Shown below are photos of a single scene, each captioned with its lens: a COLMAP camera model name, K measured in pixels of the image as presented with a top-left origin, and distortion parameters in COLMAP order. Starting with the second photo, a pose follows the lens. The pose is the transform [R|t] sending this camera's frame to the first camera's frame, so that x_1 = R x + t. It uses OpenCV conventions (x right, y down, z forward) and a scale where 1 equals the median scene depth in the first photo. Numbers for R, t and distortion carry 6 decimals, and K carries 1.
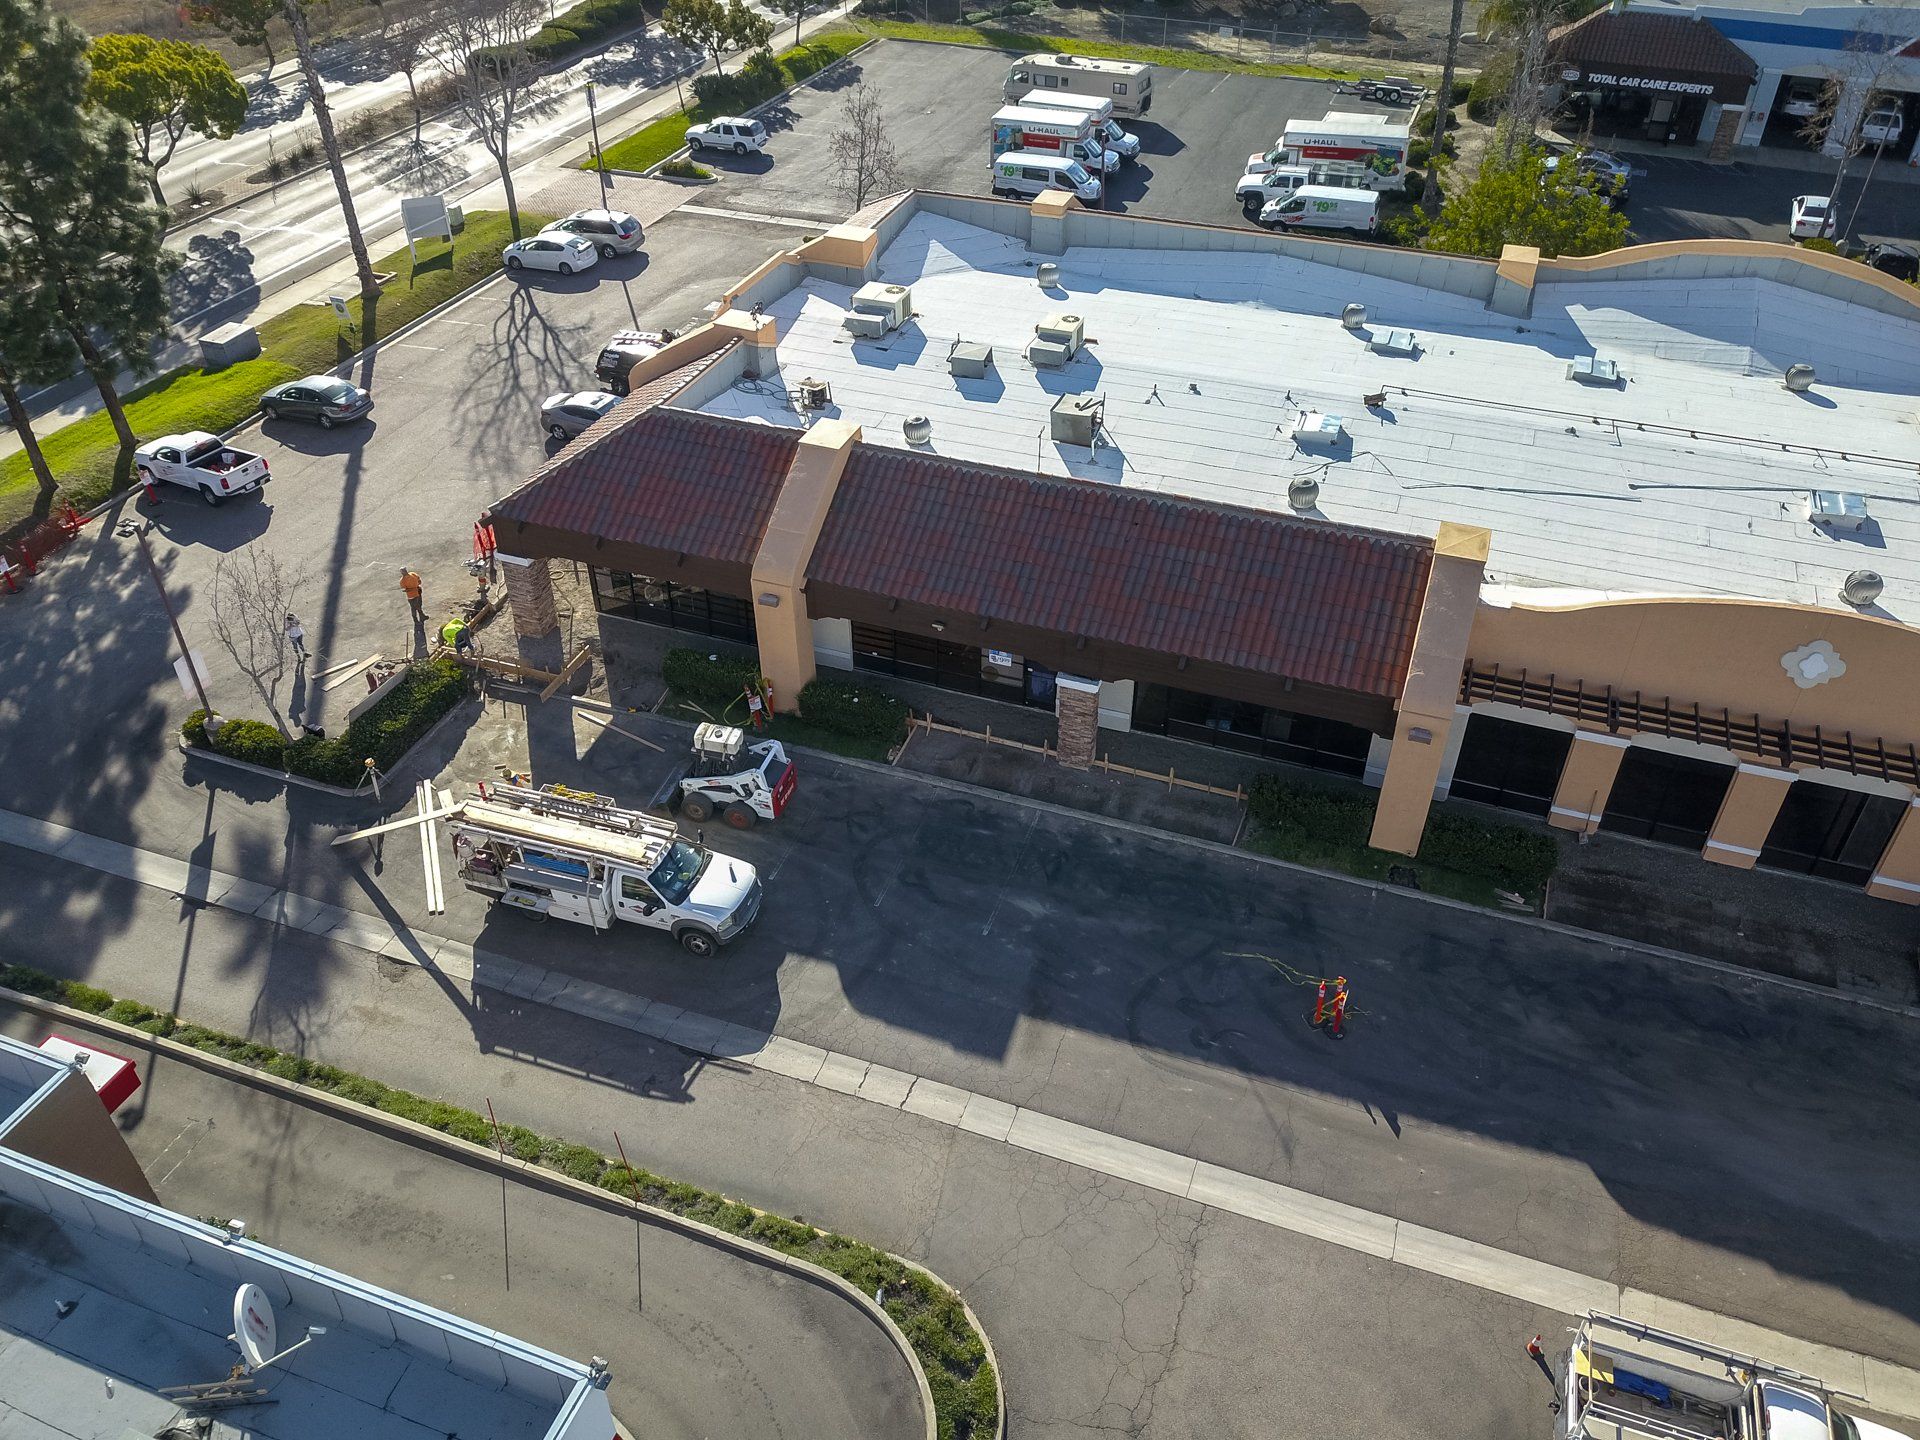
lens RADIAL K [[1448.9, 0, 960.0], [0, 1448.9, 720.0], [0, 0, 1]] dist [0.003987, 0.002568]
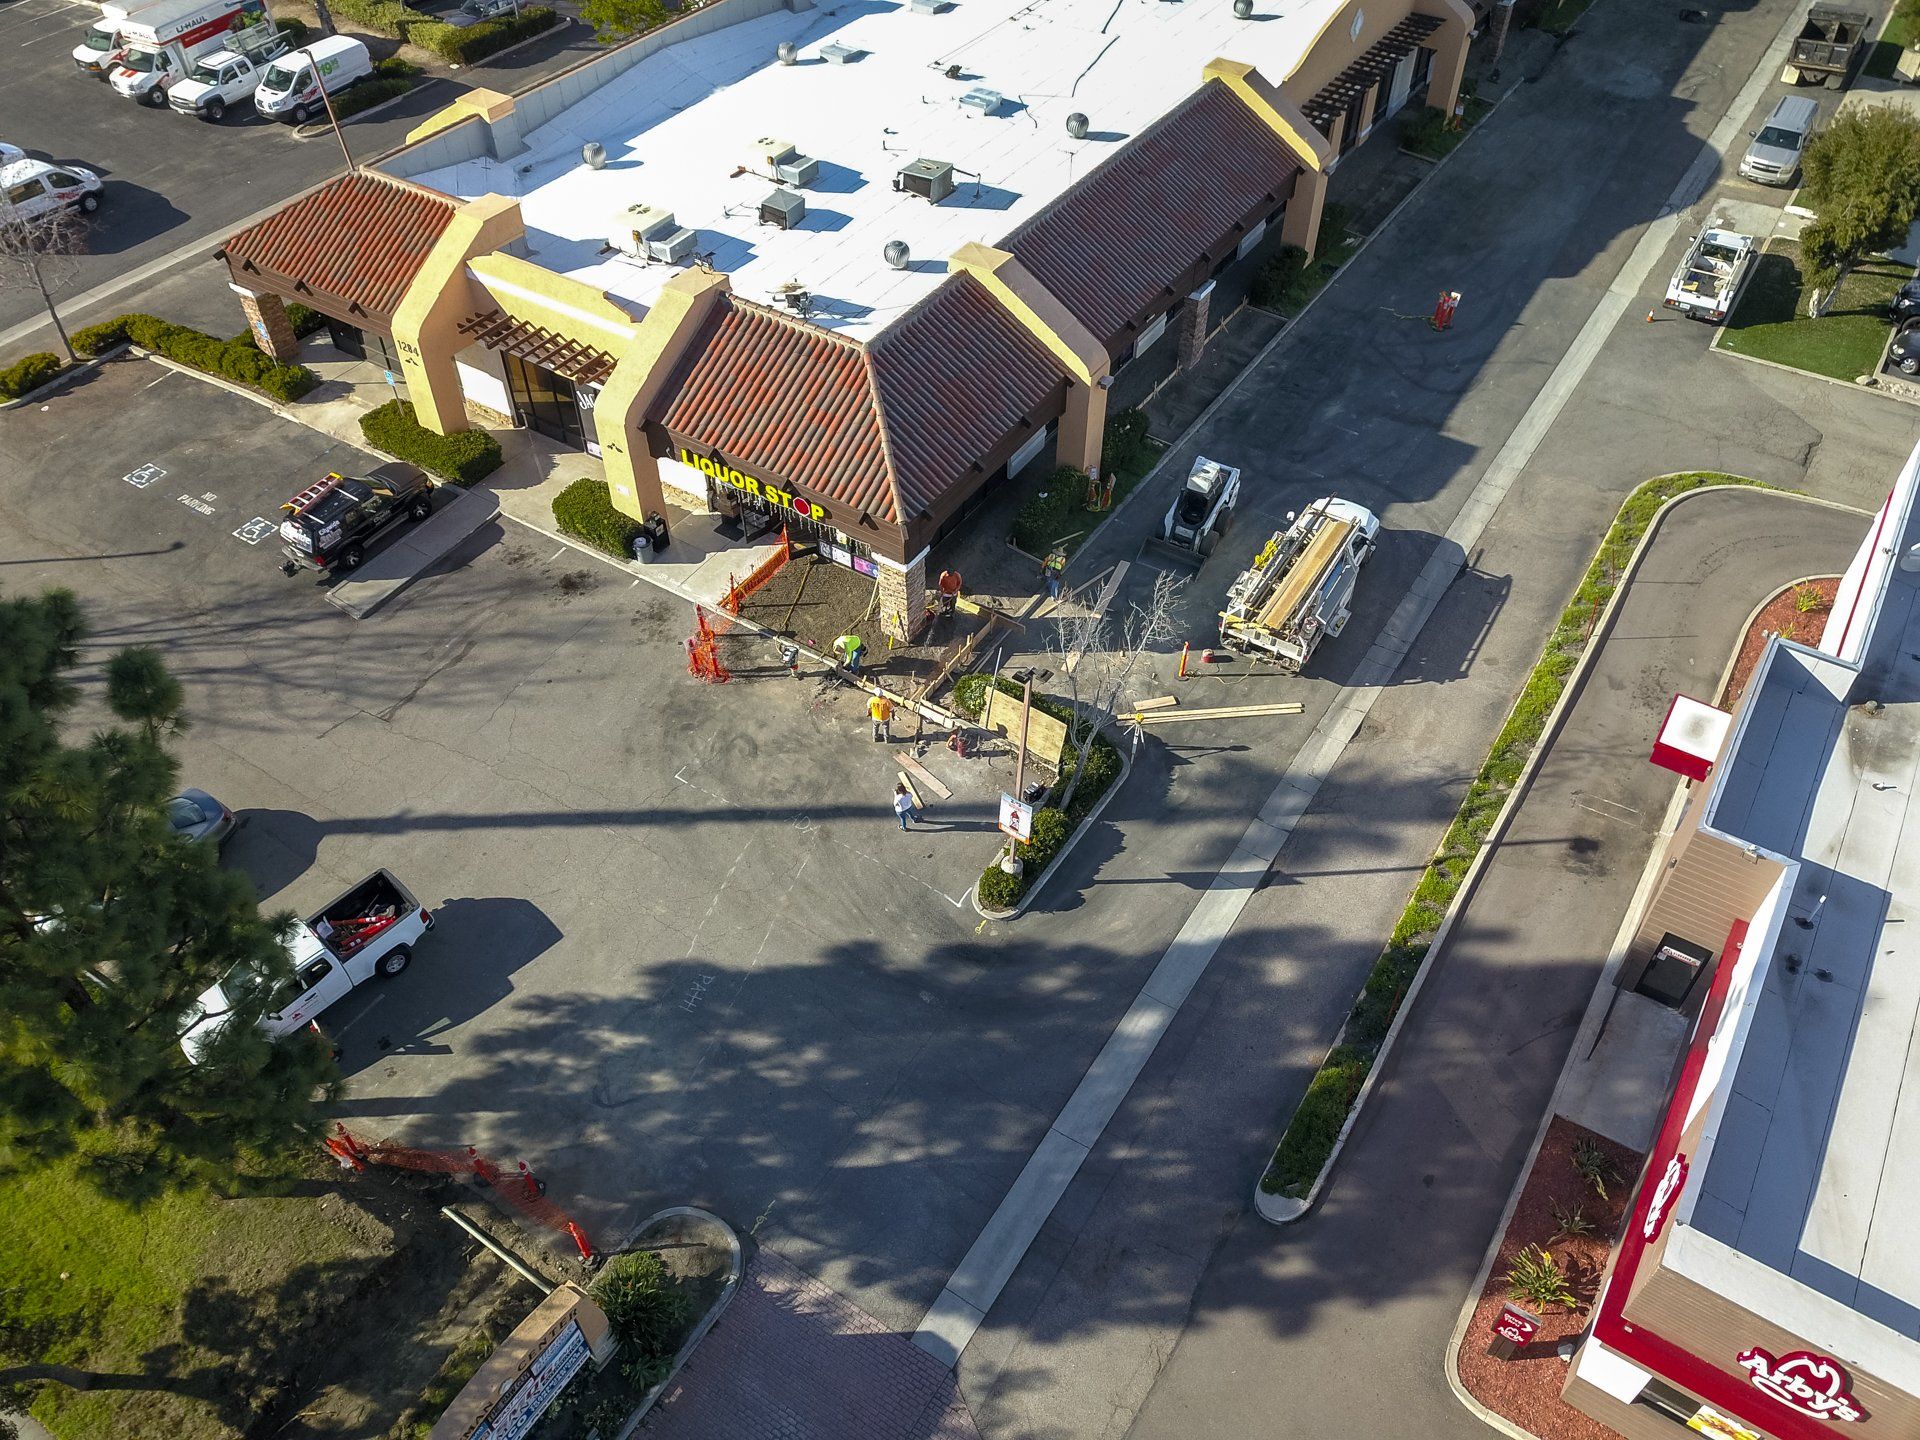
lens RADIAL K [[1448.9, 0, 960.0], [0, 1448.9, 720.0], [0, 0, 1]] dist [0.003987, 0.002568]
pose [[0.222094, -0.692330, 0.686552, -0.981570], [0.600137, 0.652018, 0.463365, -0.443543], [-0.768446, 0.309115, 0.560302, 0.478627]]
